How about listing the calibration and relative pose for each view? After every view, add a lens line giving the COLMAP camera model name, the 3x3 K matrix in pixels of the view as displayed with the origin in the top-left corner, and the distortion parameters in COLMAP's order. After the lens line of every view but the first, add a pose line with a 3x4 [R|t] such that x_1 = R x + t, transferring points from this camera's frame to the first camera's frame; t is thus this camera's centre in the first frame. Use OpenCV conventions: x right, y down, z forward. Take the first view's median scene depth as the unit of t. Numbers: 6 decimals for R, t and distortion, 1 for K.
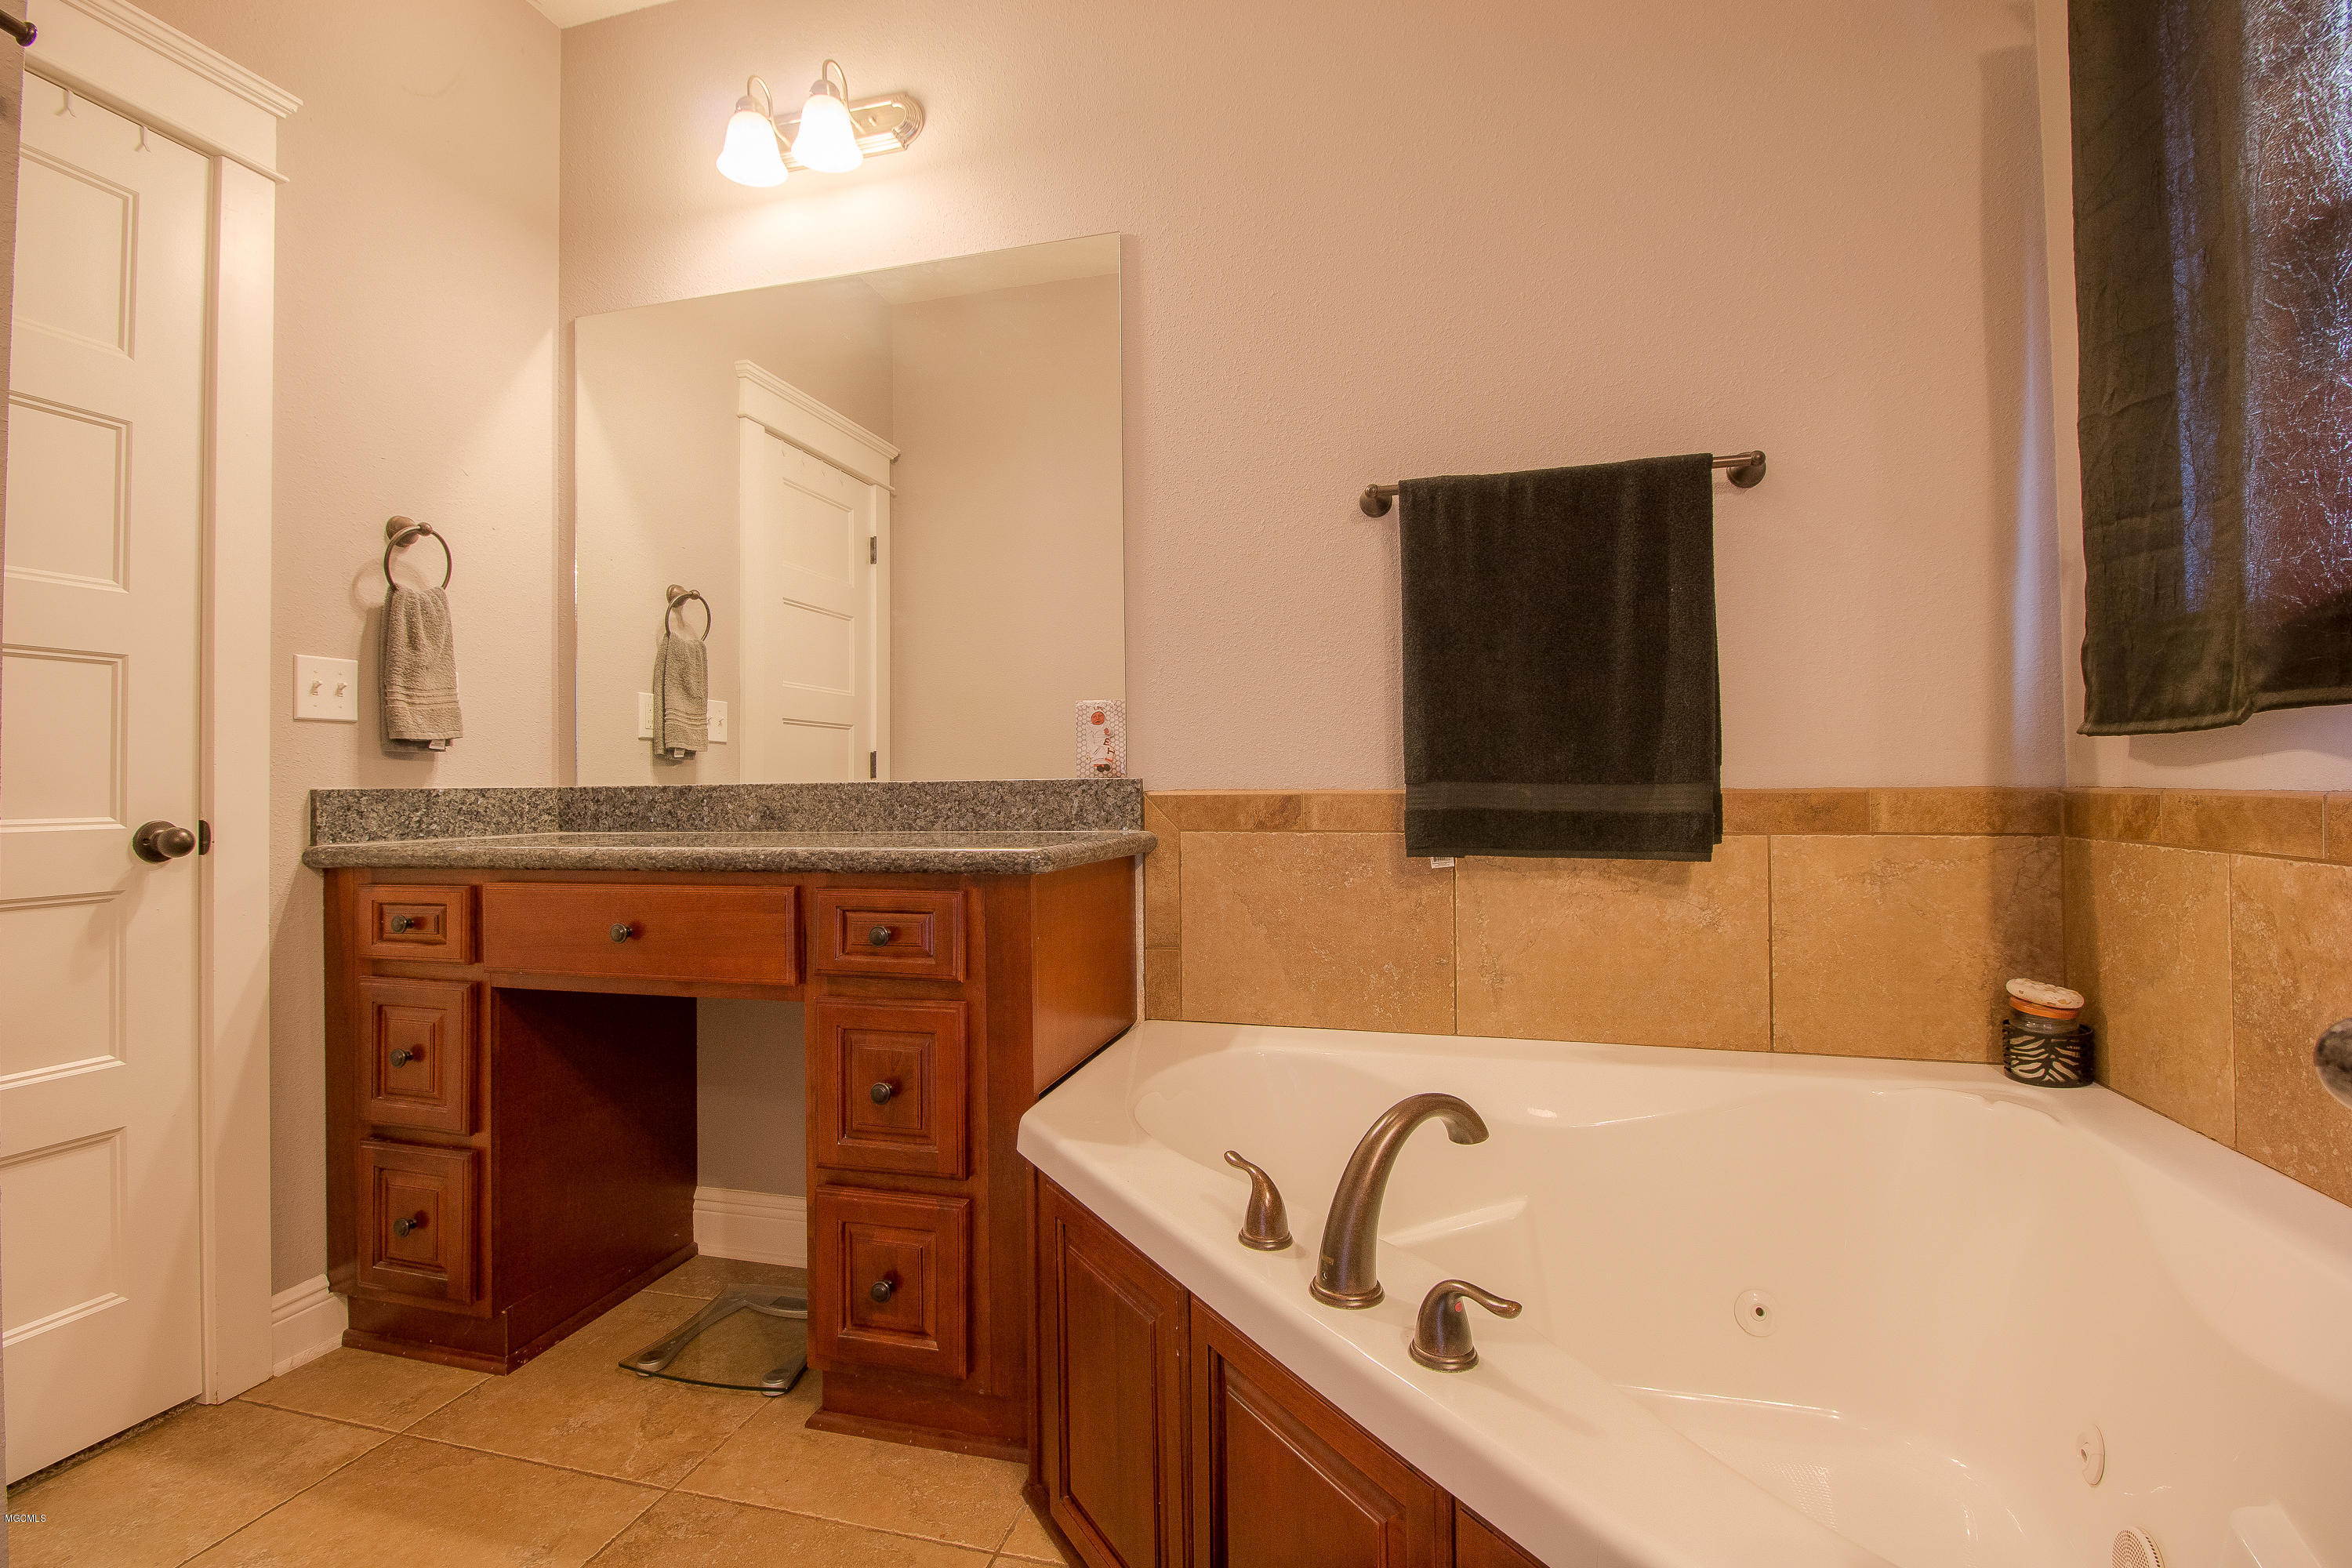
lens RADIAL K [[1108.2, 0, 1157.0], [0, 1108.2, 763.9], [0, 0, 1]] dist [-0.007031, -0.010771]
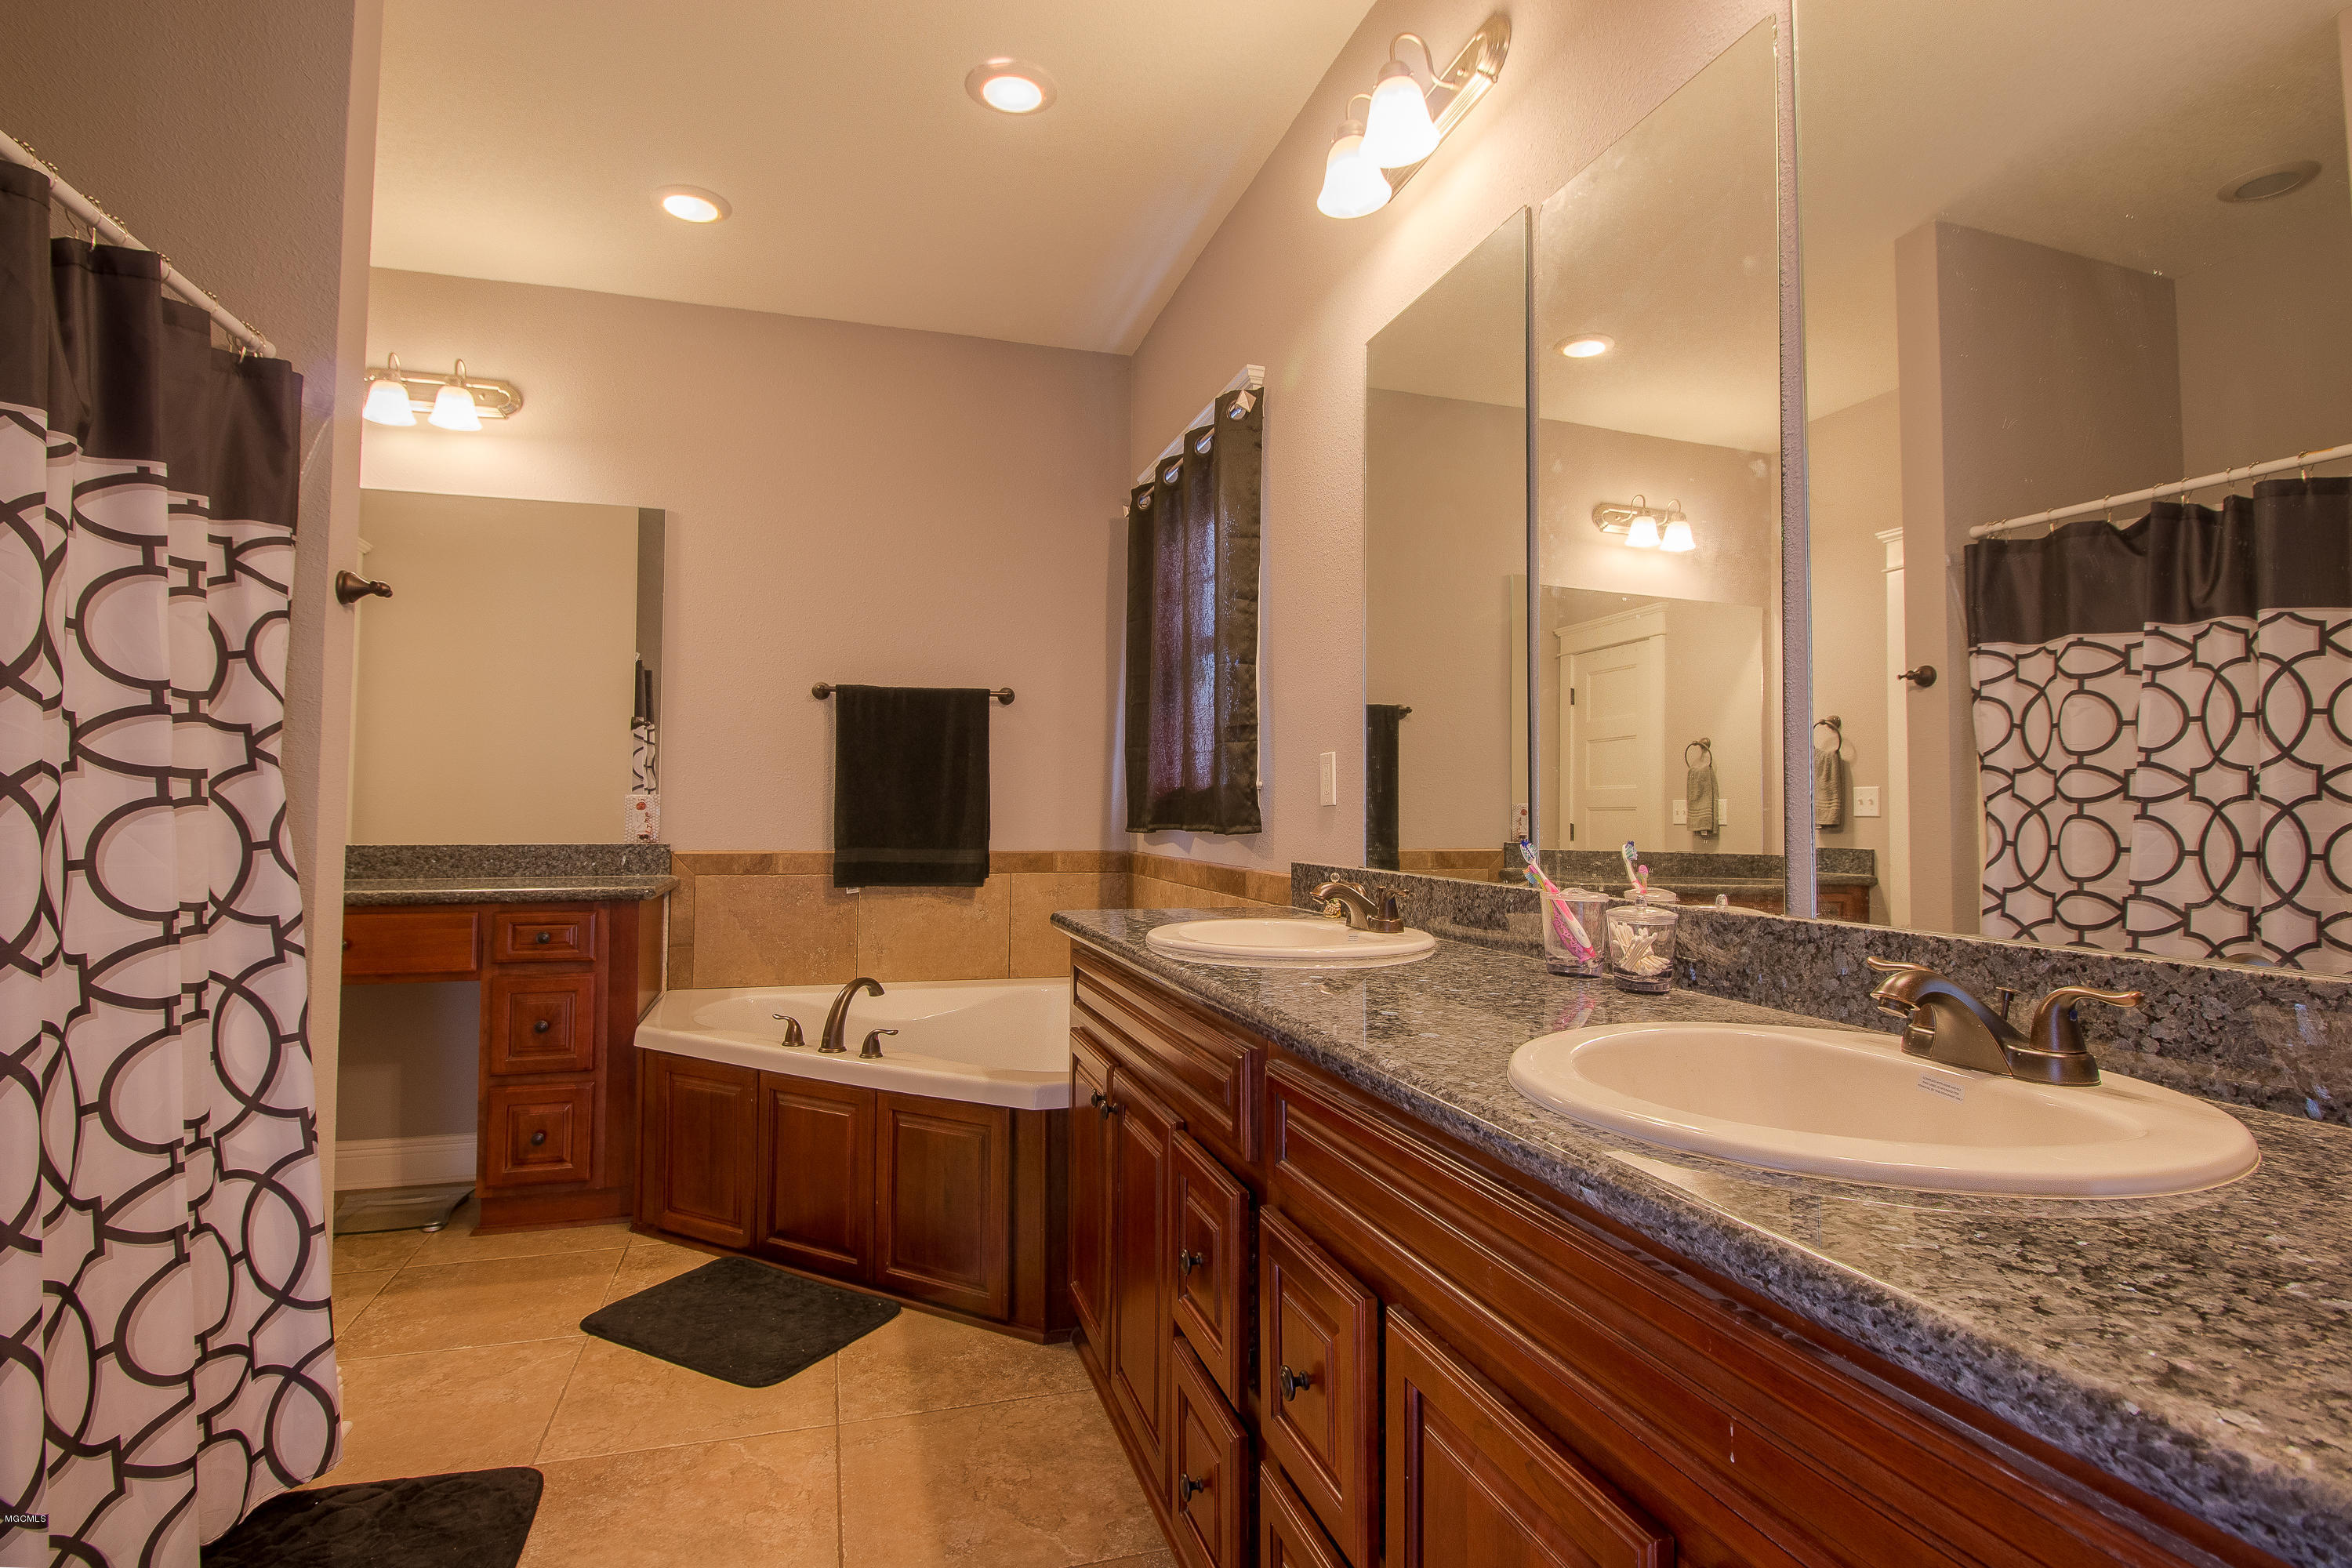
lens RADIAL K [[1108.2, 0, 1168.4], [0, 1108.2, 771.7], [0, 0, 1]] dist [-0.007031, -0.010771]
pose [[0.838992, 0.035576, 0.542980, -0.336726], [-0.023021, 0.999288, -0.029901, -0.071618], [-0.543657, 0.012587, 0.839213, -0.915203]]
